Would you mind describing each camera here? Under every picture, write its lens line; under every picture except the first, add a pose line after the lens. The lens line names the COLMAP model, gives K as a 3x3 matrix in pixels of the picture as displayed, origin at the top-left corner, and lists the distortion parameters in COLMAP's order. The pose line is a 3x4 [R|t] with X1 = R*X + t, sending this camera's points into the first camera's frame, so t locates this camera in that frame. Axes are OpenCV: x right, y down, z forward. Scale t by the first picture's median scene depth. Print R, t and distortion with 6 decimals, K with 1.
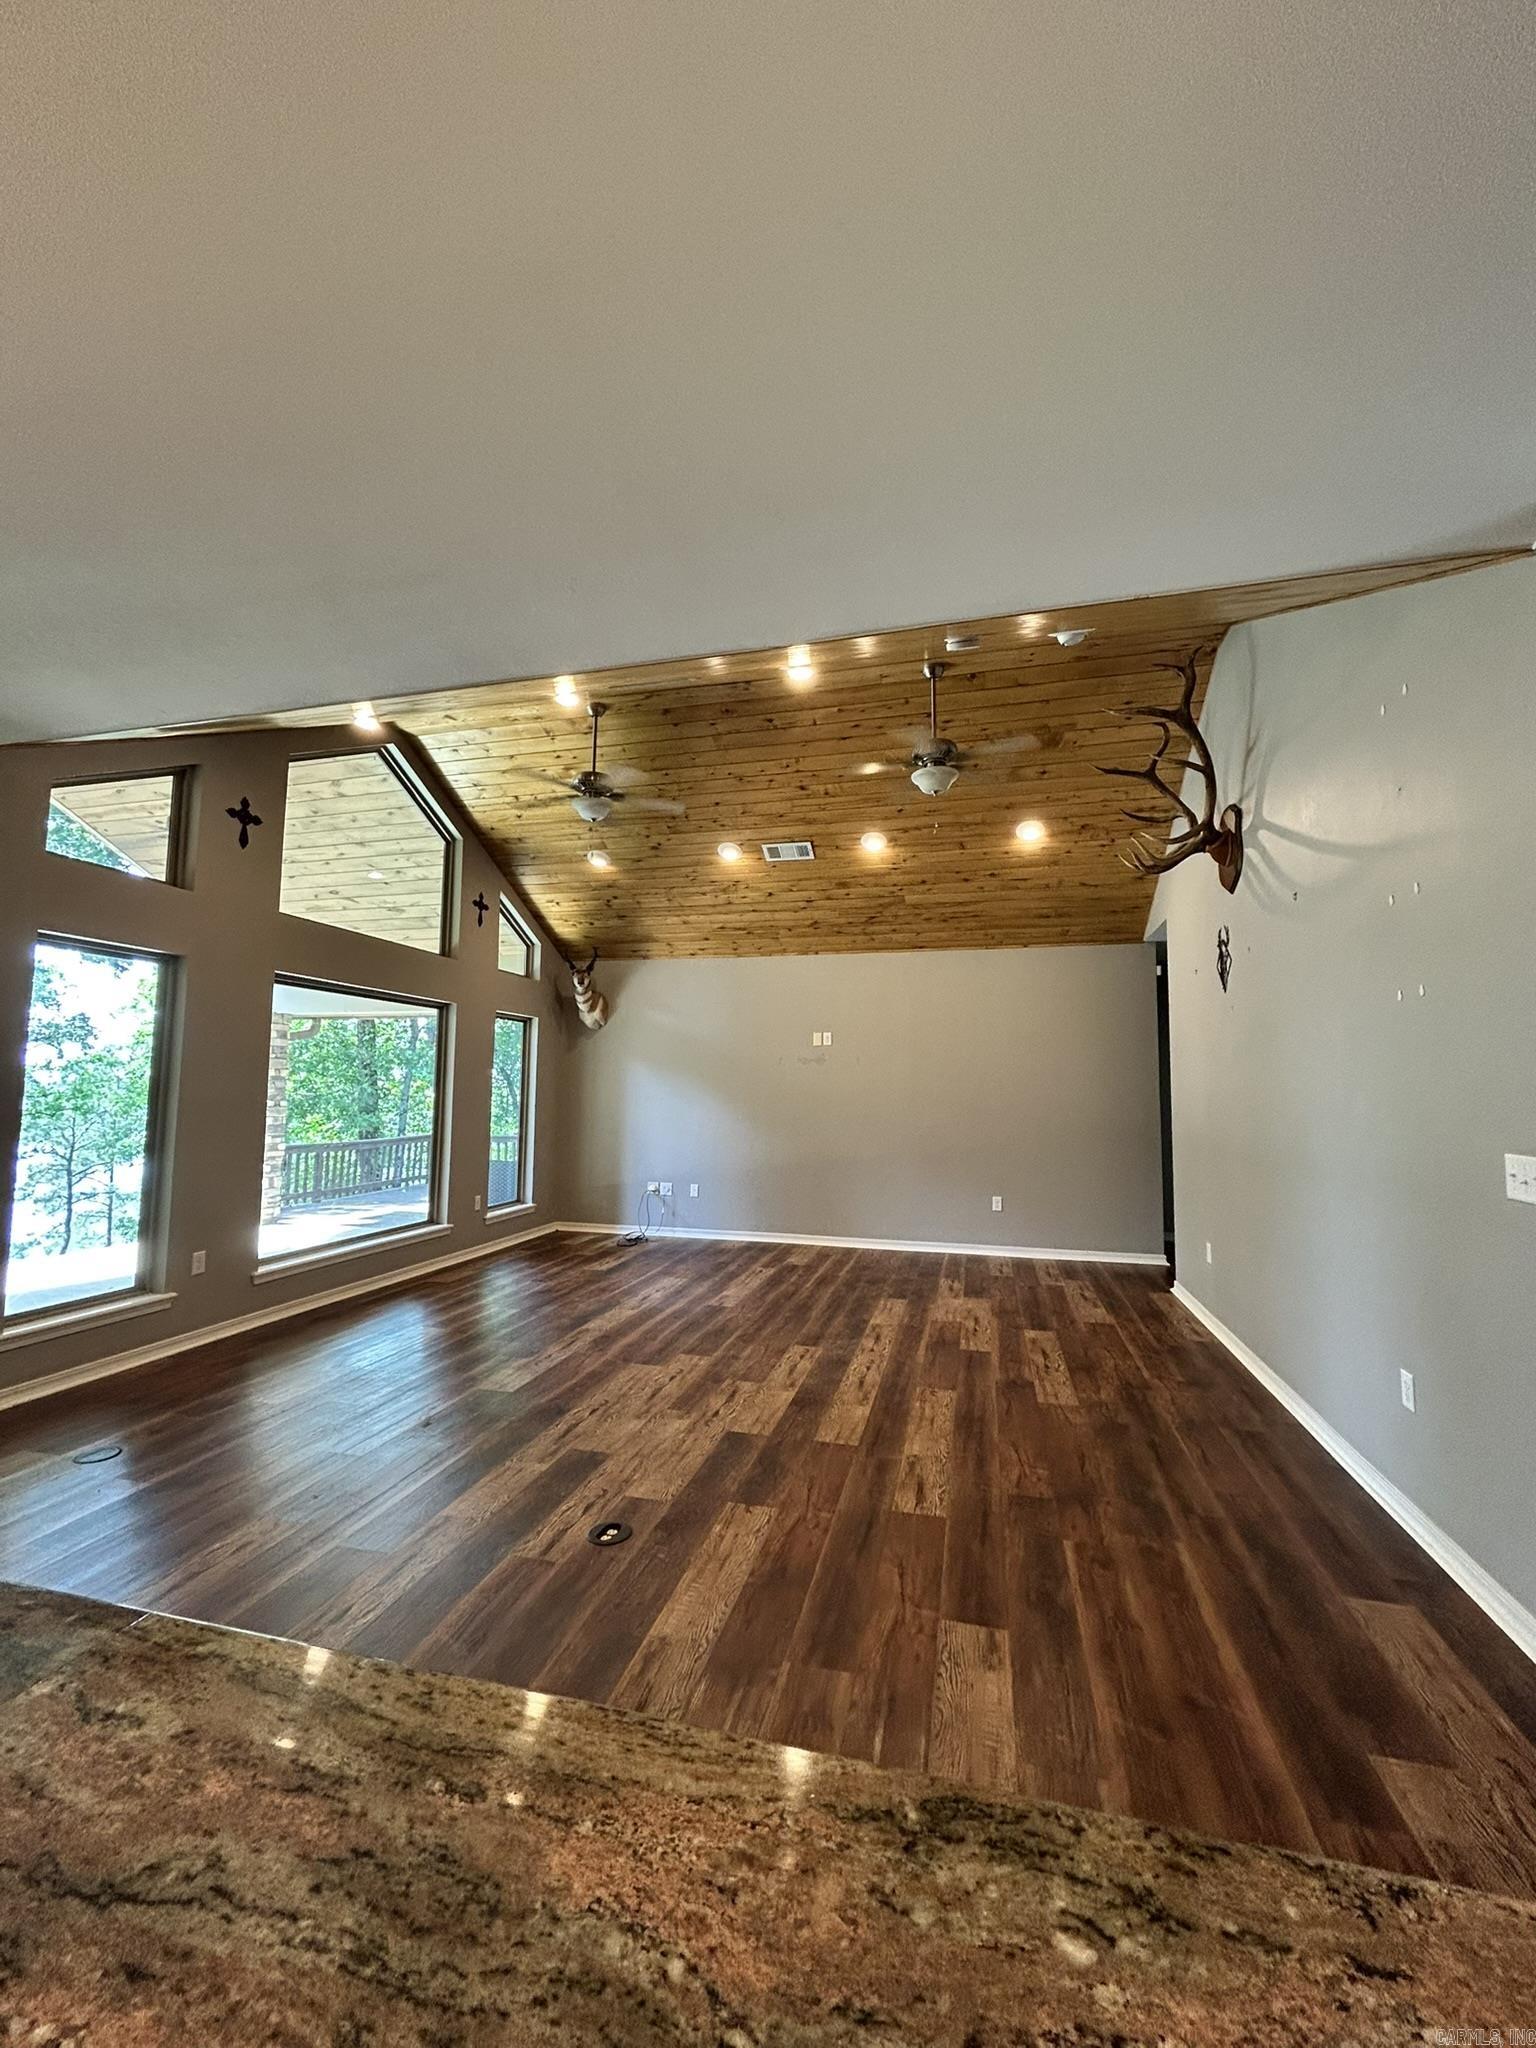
lens RADIAL K [[828.5, 0, 769.7], [0, 828.5, 1020.3], [0, 0, 1]] dist [-0.000847, -0.000498]
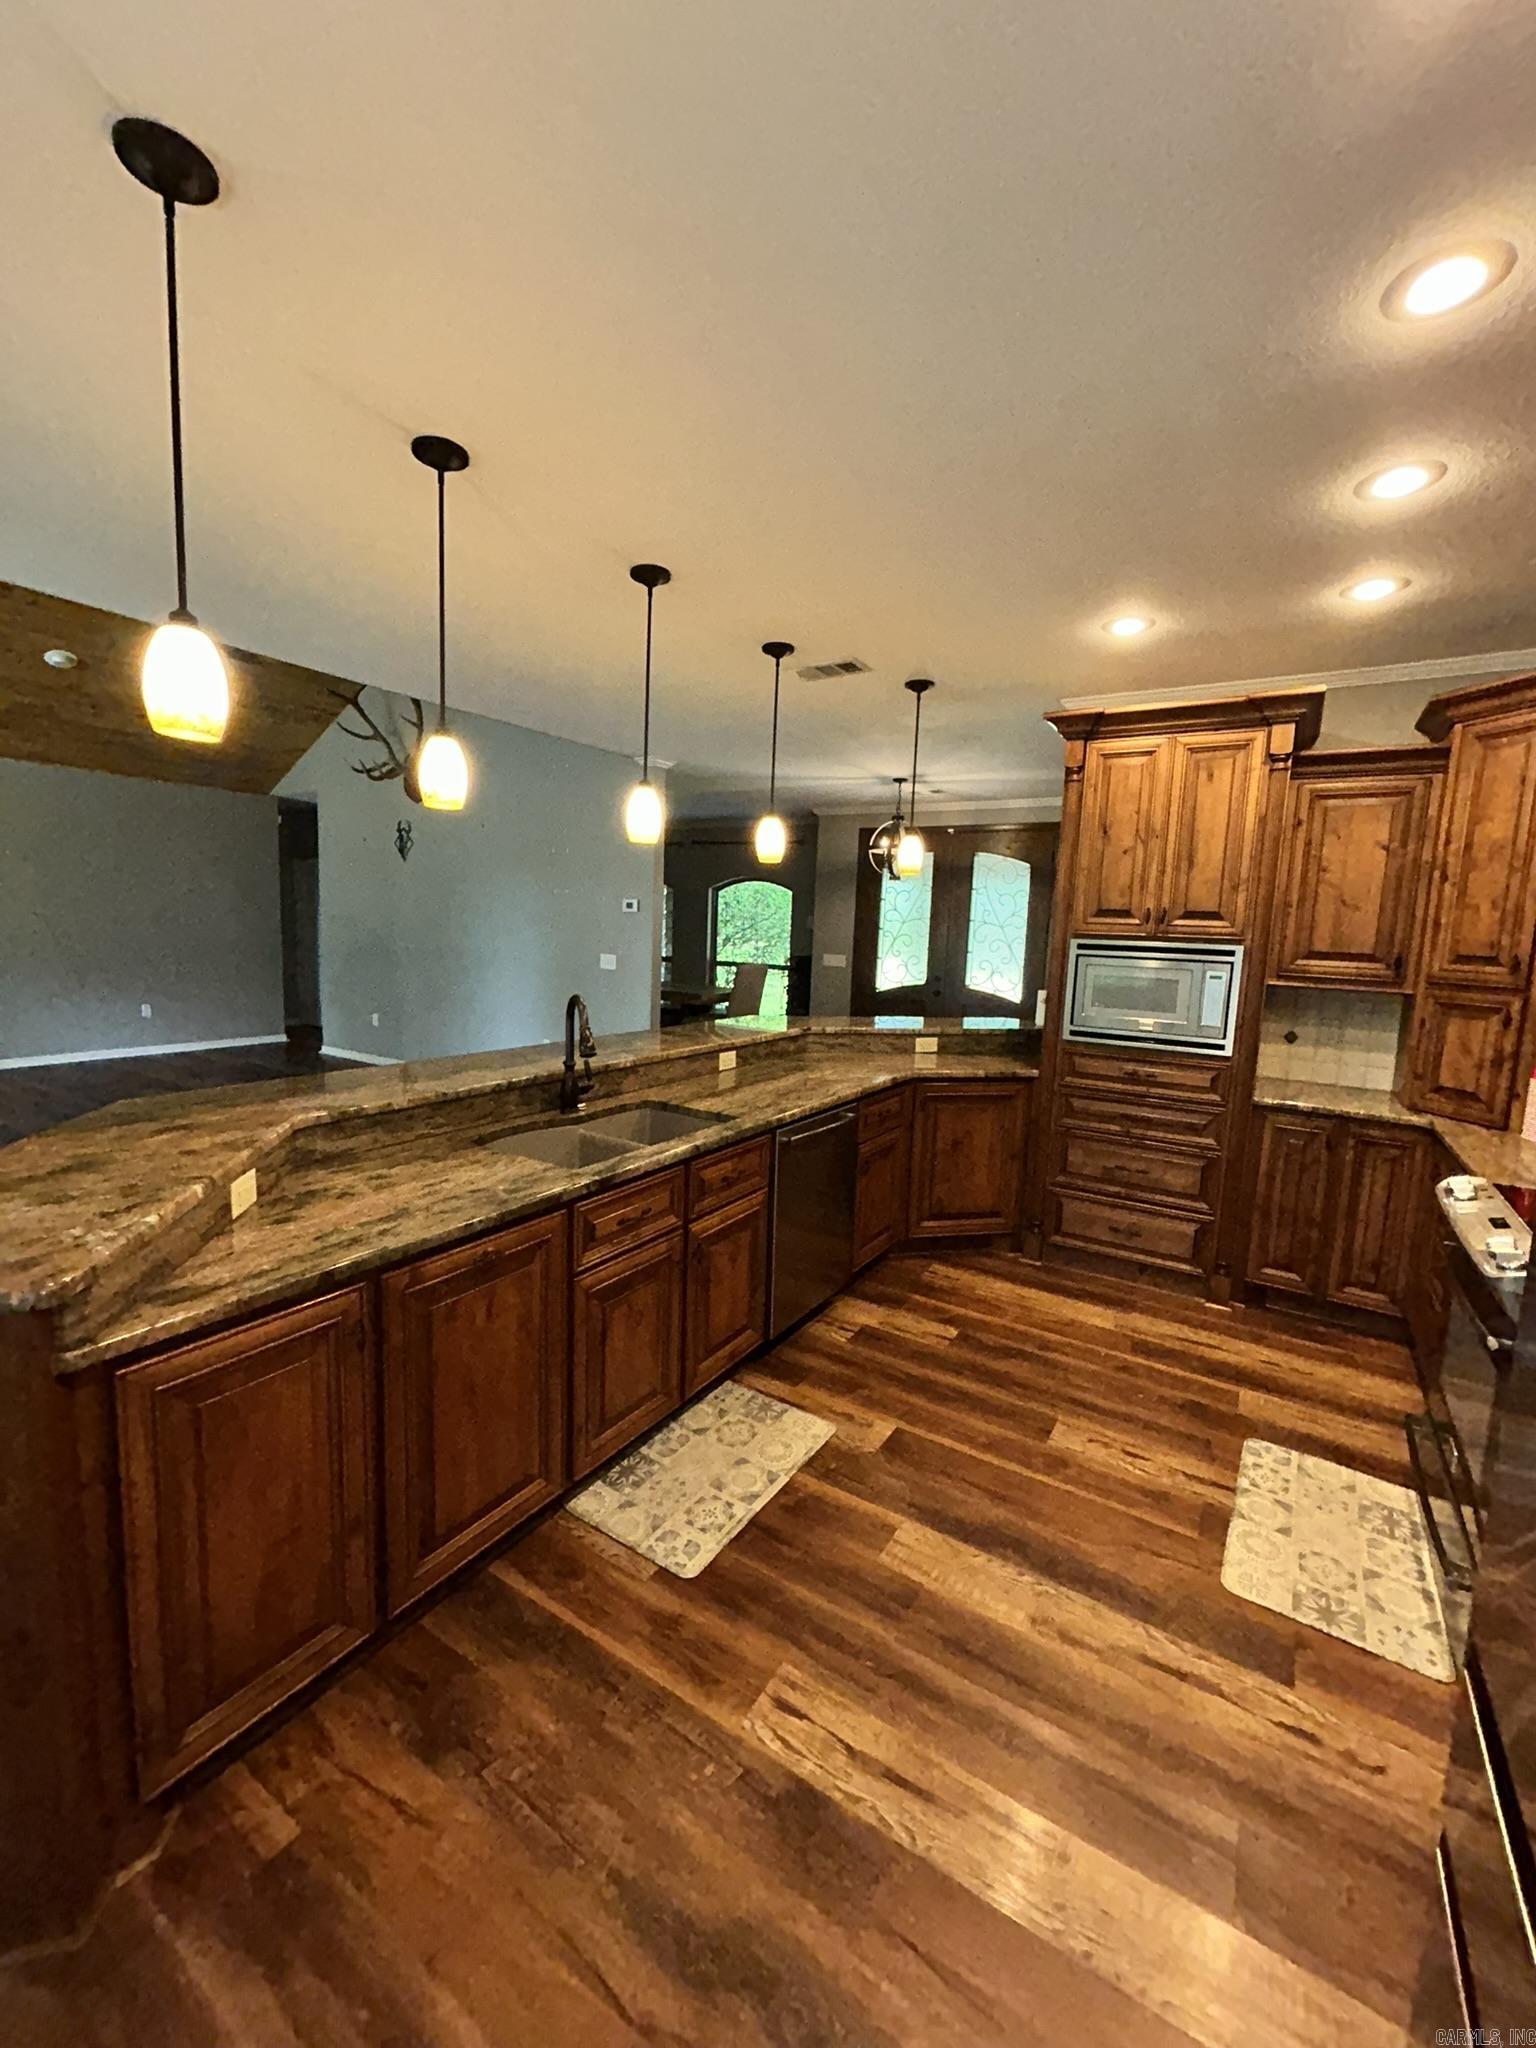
lens RADIAL K [[828.5, 0, 761.1], [0, 828.5, 1028.0], [0, 0, 1]] dist [-0.000847, -0.000498]
pose [[0.324195, -0.121450, 0.938162, -0.644886], [-0.111644, 0.979882, 0.165431, -0.057199], [-0.939379, -0.158372, 0.304114, -0.219669]]
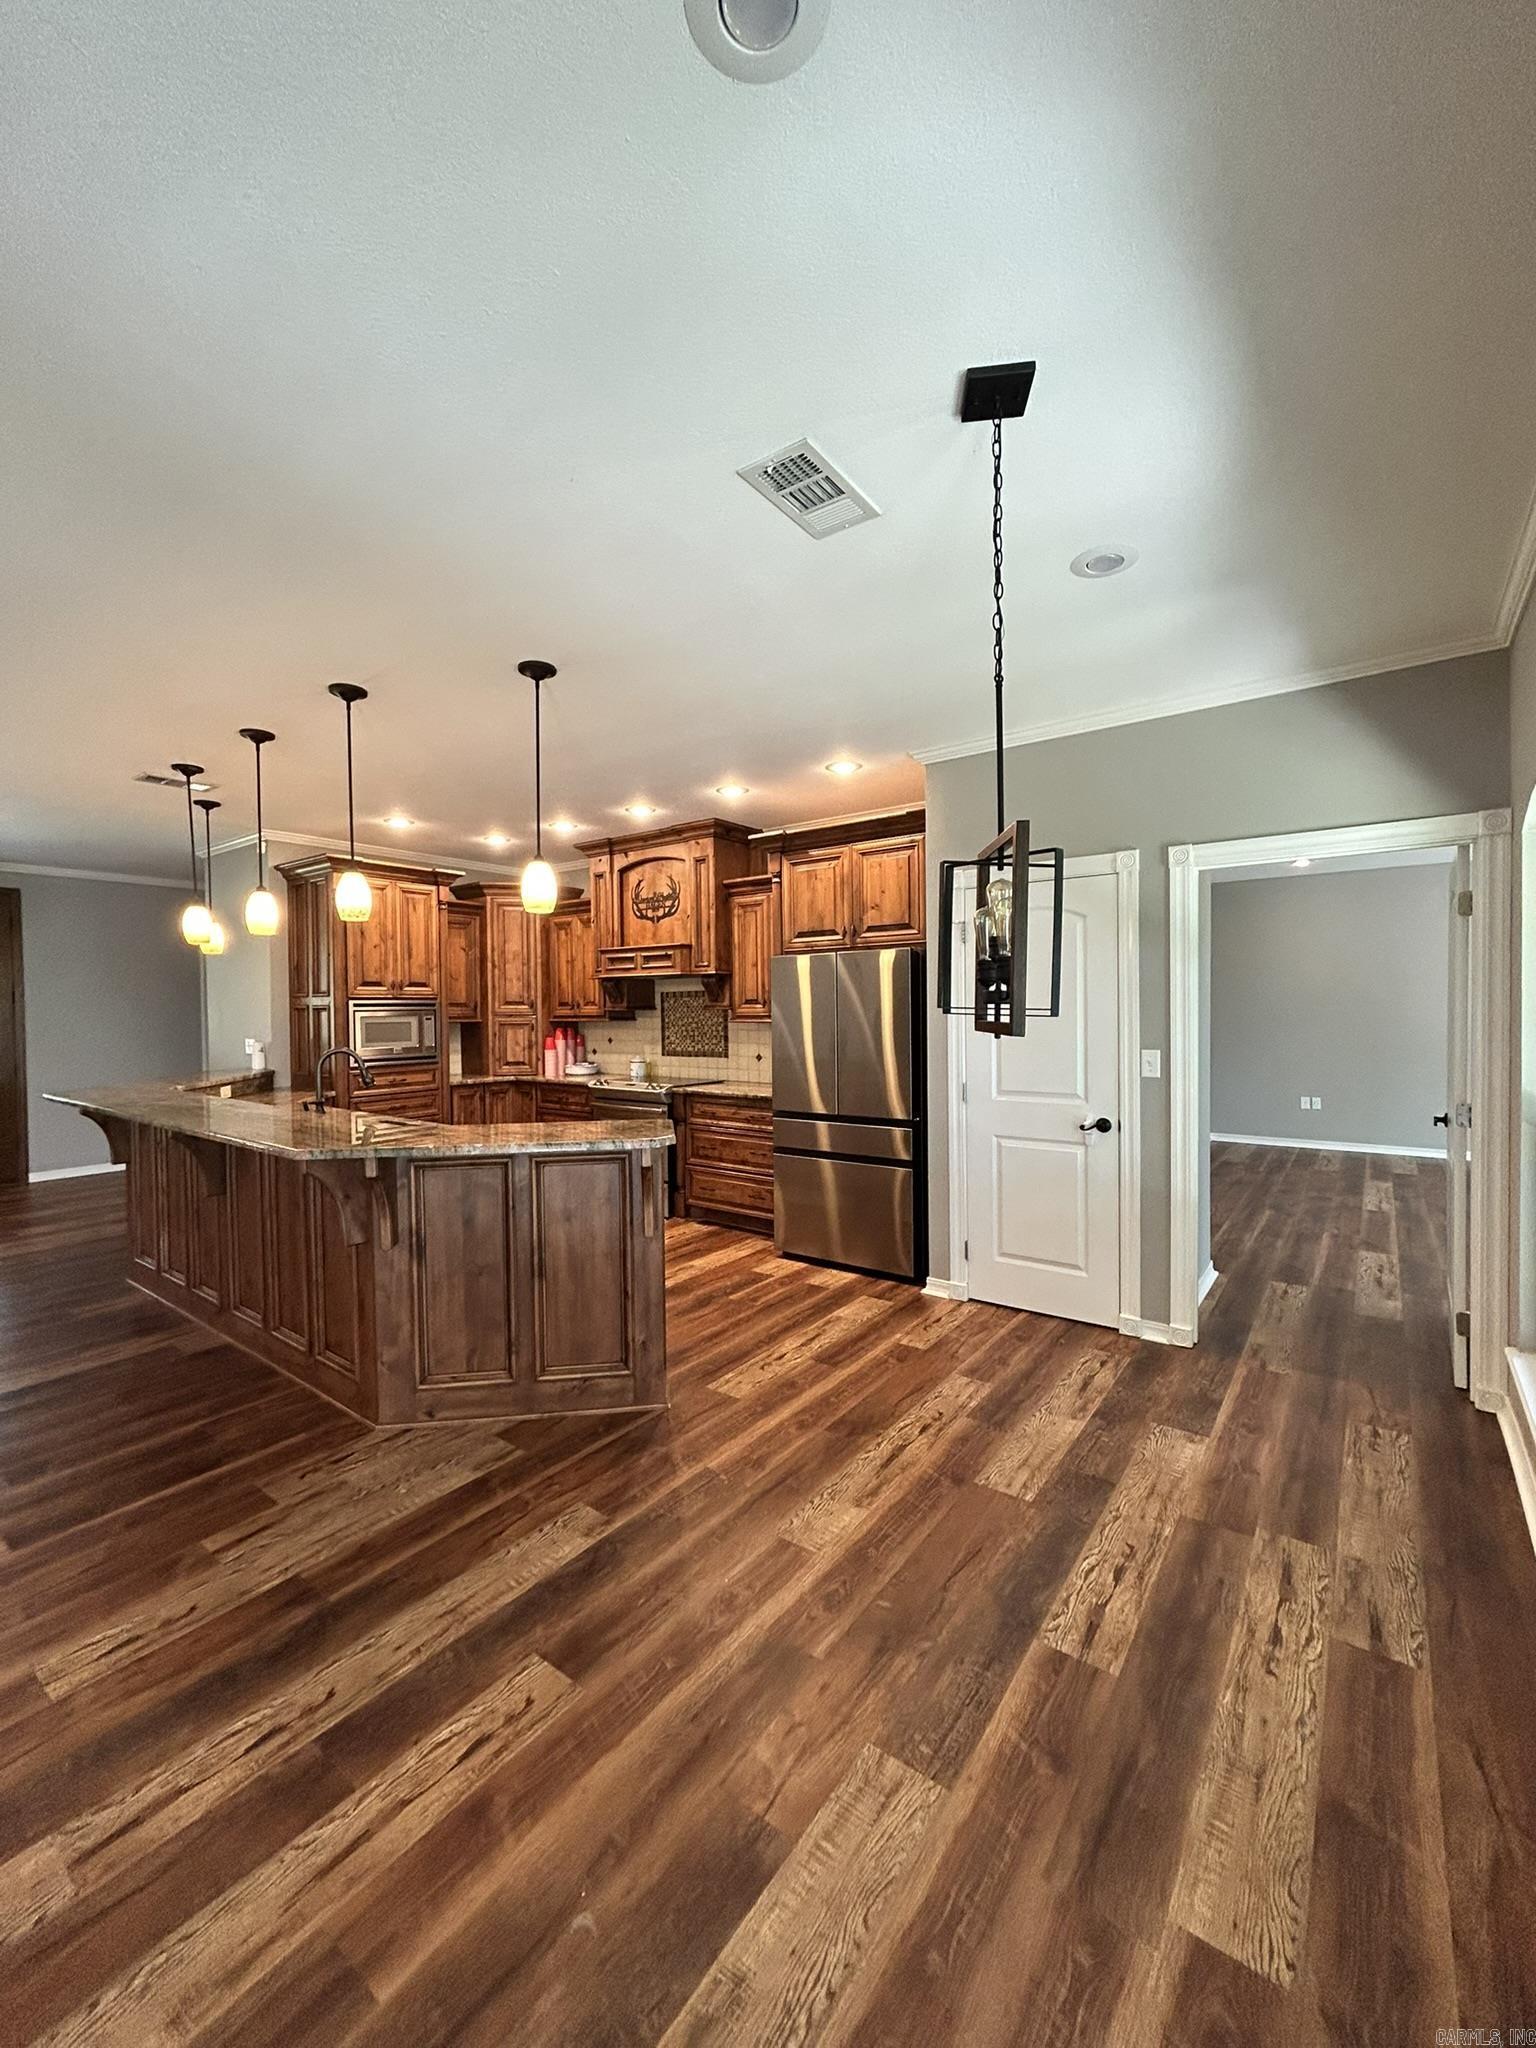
lens RADIAL K [[828.5, 0, 770.5], [0, 828.5, 1027.6], [0, 0, 1]] dist [-0.000847, -0.000498]
pose [[-0.923165, -0.011064, 0.384244, -0.801196], [-0.032357, 0.998275, -0.048996, 0.022238], [-0.383039, -0.057665, -0.921930, 0.508342]]
